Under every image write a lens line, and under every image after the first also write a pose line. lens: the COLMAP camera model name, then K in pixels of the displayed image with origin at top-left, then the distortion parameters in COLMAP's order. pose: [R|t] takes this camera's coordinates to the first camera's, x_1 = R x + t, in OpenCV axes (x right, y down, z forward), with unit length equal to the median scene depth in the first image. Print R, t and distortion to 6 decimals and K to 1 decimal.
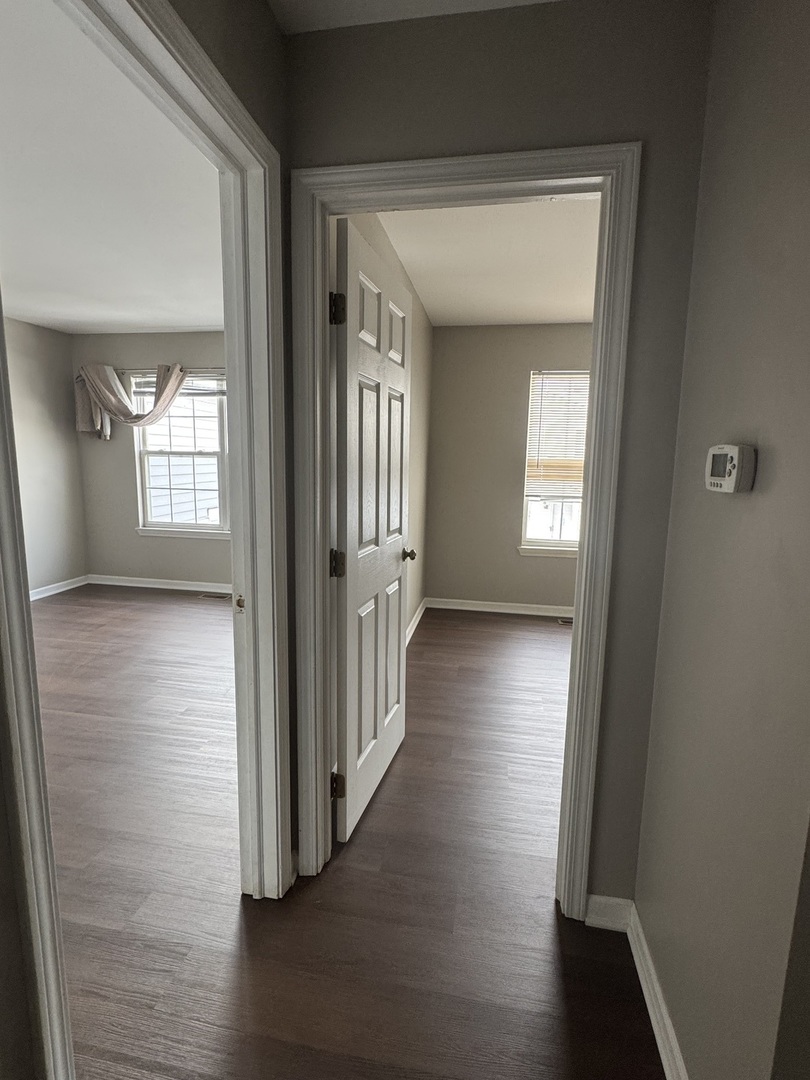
lens RADIAL K [[530.6, 0, 405.8], [0, 530.6, 538.1], [0, 0, 1]] dist [0.003141, 0.003983]
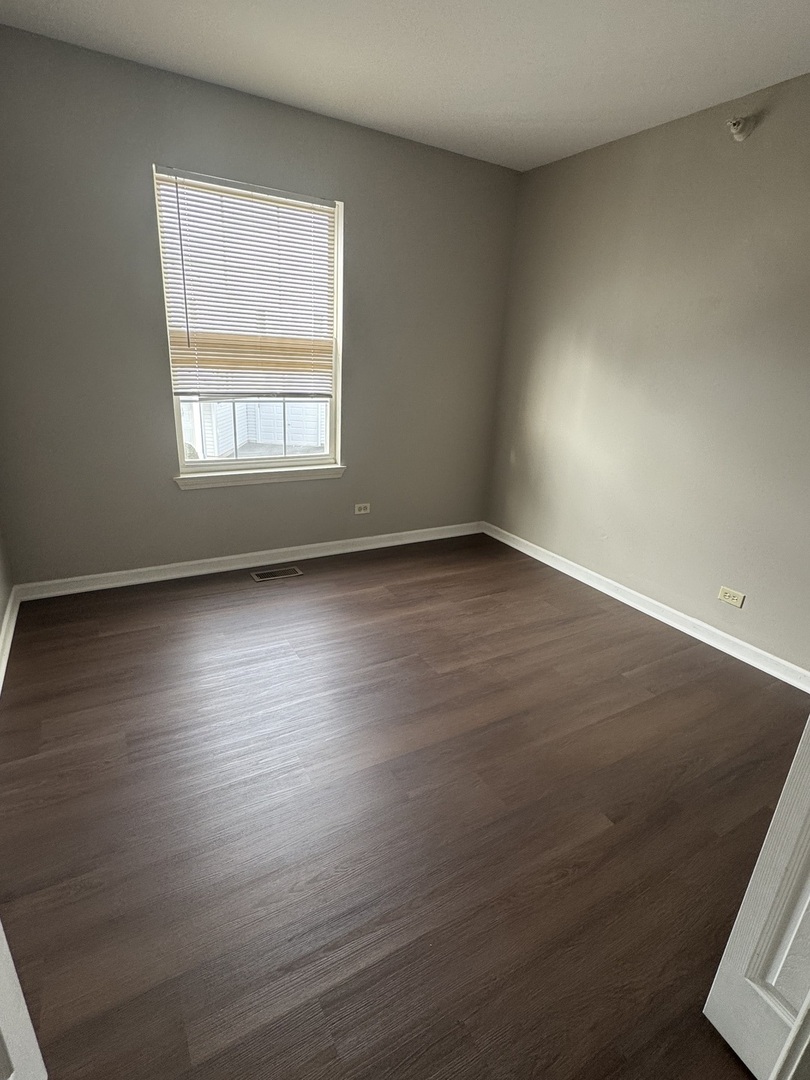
lens RADIAL K [[530.6, 0, 403.6], [0, 530.6, 538.7], [0, 0, 1]] dist [0.003141, 0.003983]
pose [[0.769483, -0.193463, 0.608661, 0.020471], [0.058087, 0.970266, 0.234966, -0.045971], [-0.636020, -0.145447, 0.757841, 0.334724]]
